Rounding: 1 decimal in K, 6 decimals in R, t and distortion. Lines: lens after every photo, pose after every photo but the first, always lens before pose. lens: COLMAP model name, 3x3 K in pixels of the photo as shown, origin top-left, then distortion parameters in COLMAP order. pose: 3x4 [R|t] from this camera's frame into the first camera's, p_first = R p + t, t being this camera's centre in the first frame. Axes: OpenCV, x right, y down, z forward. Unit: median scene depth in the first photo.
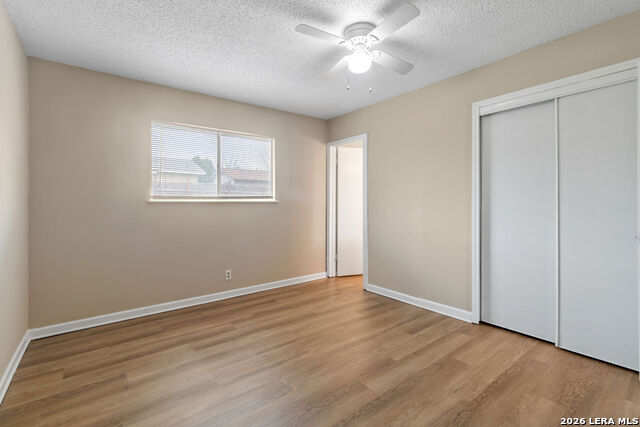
lens RADIAL K [[295.1, 0, 319.8], [0, 295.1, 206.3], [0, 0, 1]] dist [0.005900, -0.001345]
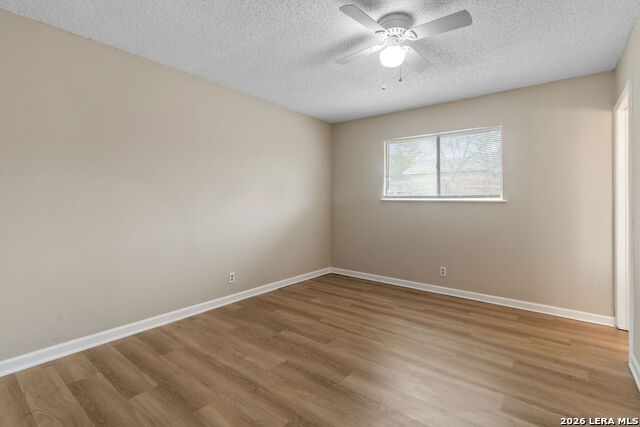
lens RADIAL K [[295.1, 0, 317.2], [0, 295.1, 194.9], [0, 0, 1]] dist [0.005900, -0.001345]
pose [[0.237975, -0.011305, -0.971205, 0.661053], [-0.018765, 0.999692, -0.016234, -0.012562], [0.971090, 0.022088, 0.237690, 0.352350]]
